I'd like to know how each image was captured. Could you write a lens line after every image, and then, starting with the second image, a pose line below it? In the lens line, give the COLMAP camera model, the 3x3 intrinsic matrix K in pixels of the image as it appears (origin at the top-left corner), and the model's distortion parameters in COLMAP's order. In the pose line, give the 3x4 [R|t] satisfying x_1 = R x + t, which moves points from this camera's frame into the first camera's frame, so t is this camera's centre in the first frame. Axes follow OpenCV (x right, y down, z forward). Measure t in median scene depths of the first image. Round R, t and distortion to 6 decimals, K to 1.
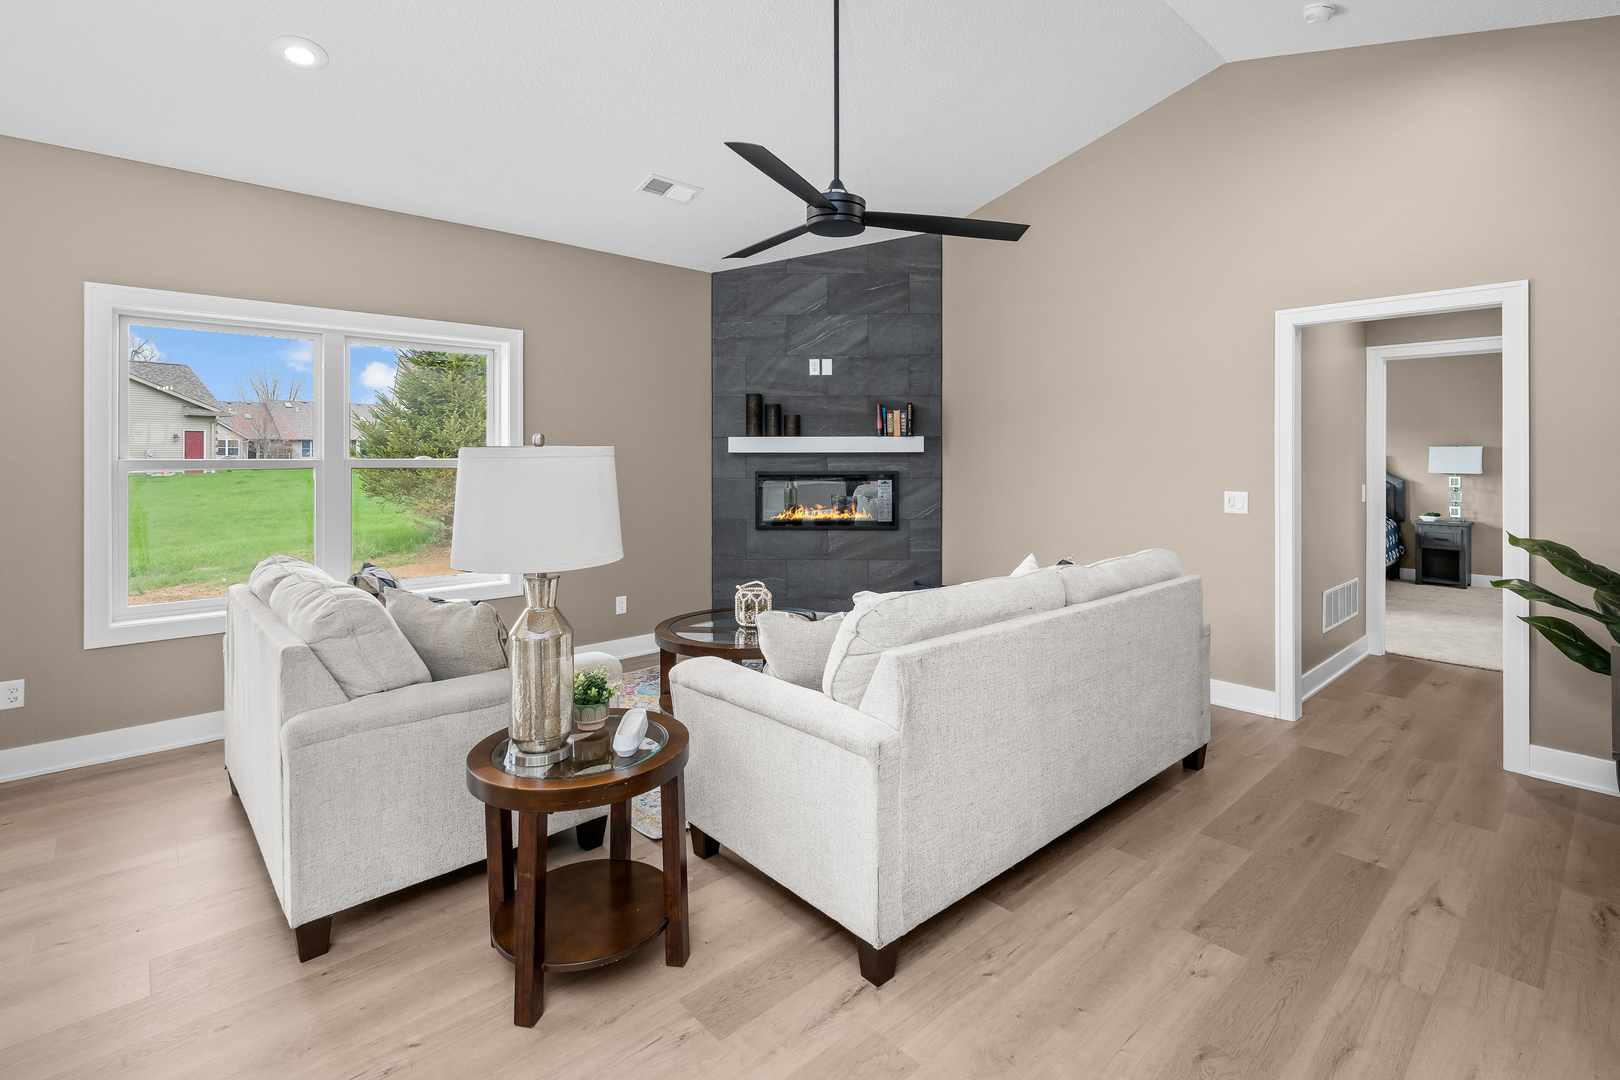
lens RADIAL K [[774.5, 0, 805.4], [0, 774.5, 458.6], [0, 0, 1]] dist [0.001167, -0.000132]
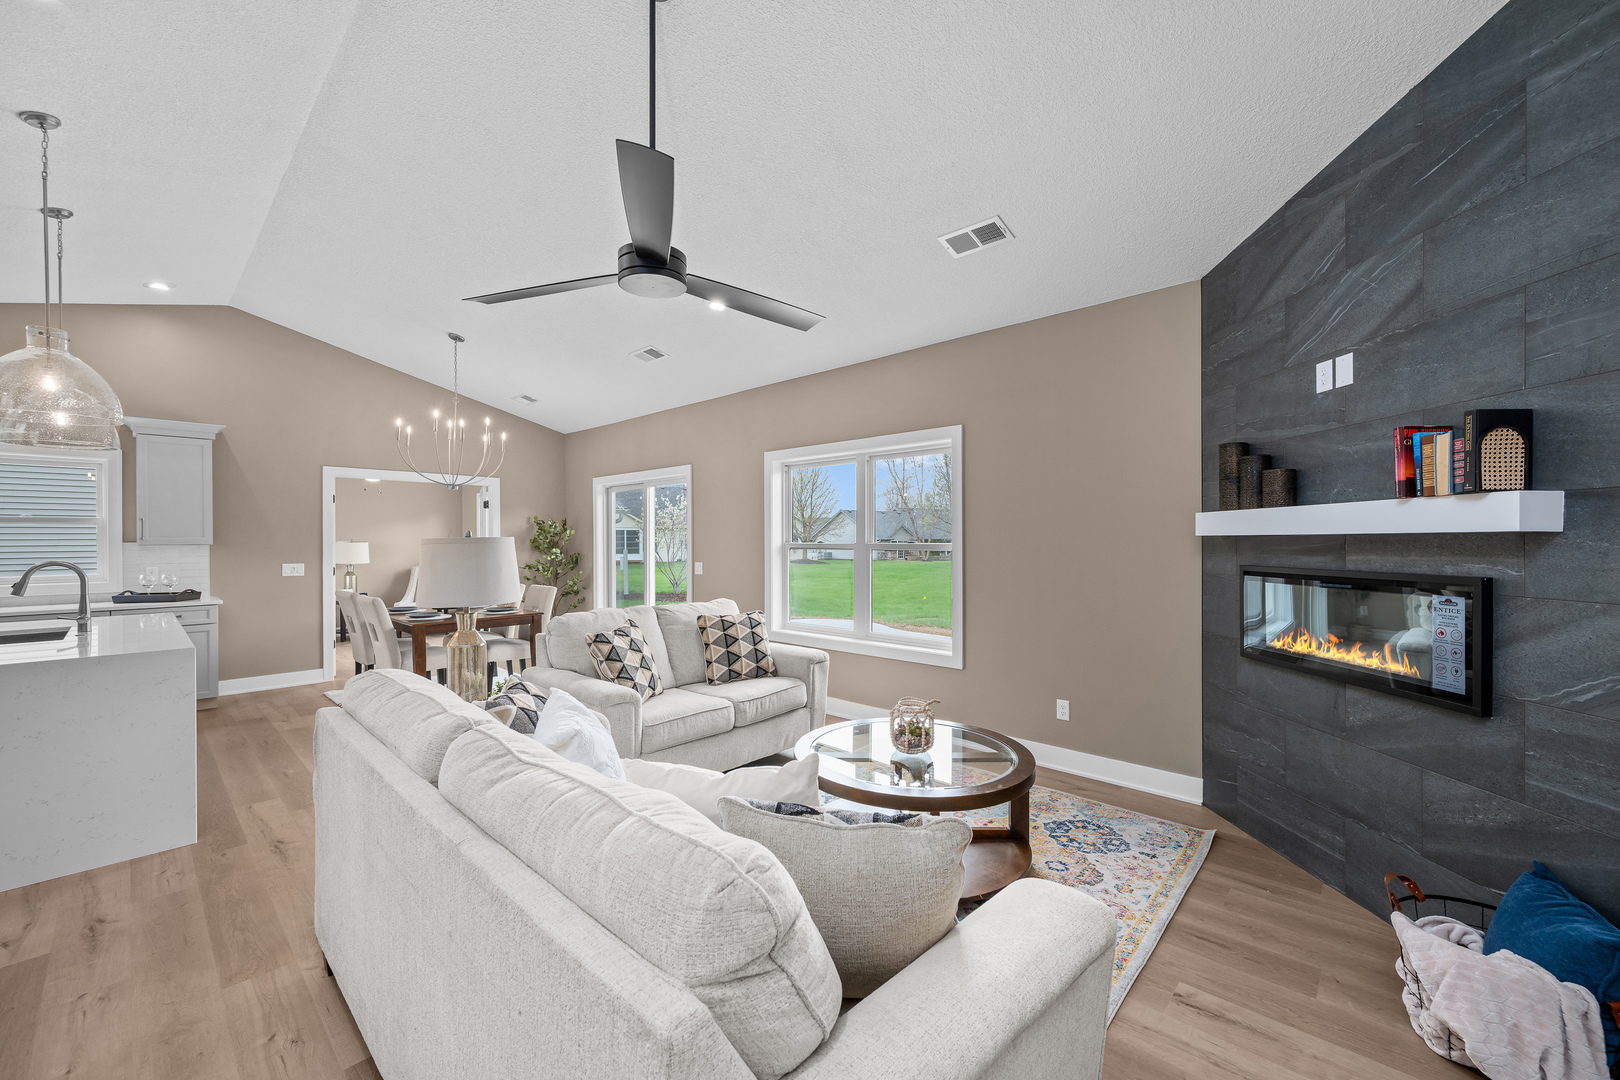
lens RADIAL K [[663.8, 0, 847.6], [0, 663.8, 541.0], [0, 0, 1]] dist [-0.000673, -0.000166]
pose [[0.071283, 0.002040, -0.997454, 0.453254], [0.001544, 0.999996, 0.002156, -0.004854], [0.997455, -0.001694, 0.071279, 0.638150]]
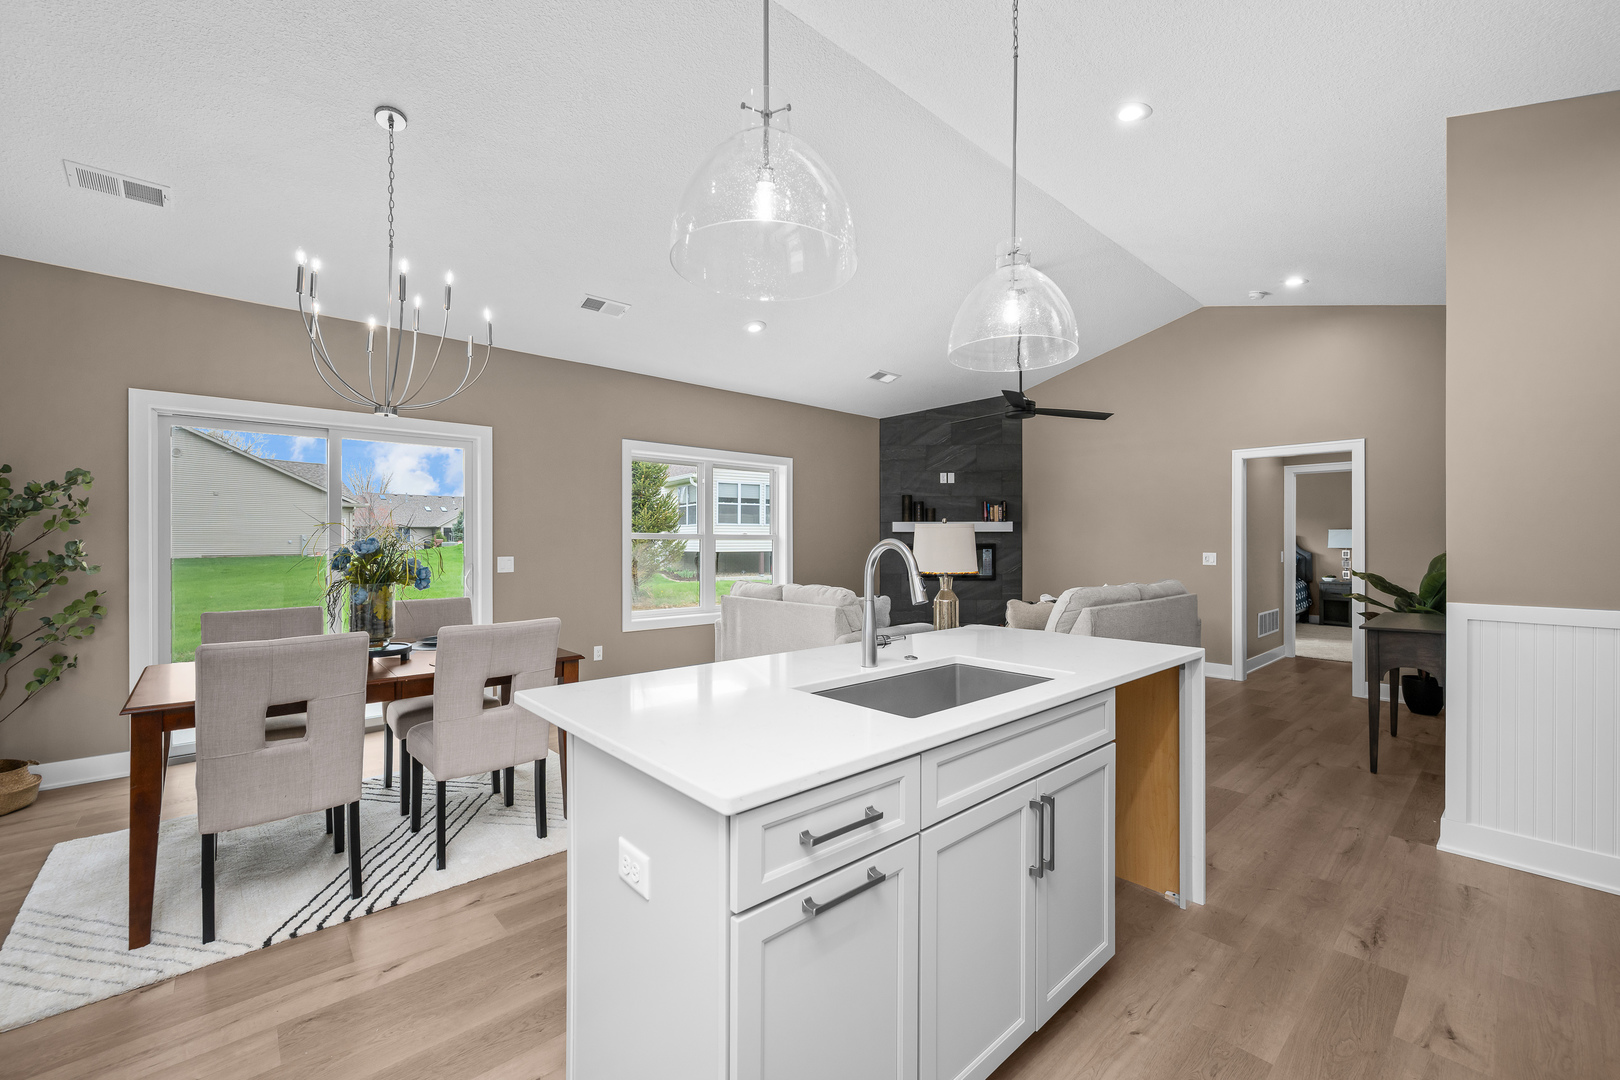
lens RADIAL K [[694.6, 0, 817.2], [0, 694.6, 546.8], [0, 0, 1]] dist [0.000024, 0.000140]
pose [[0.999588, -0.001630, 0.028644, -0.289373], [0.001537, 0.999994, 0.003255, 0.017834], [-0.028650, -0.003210, 0.999584, -0.418527]]
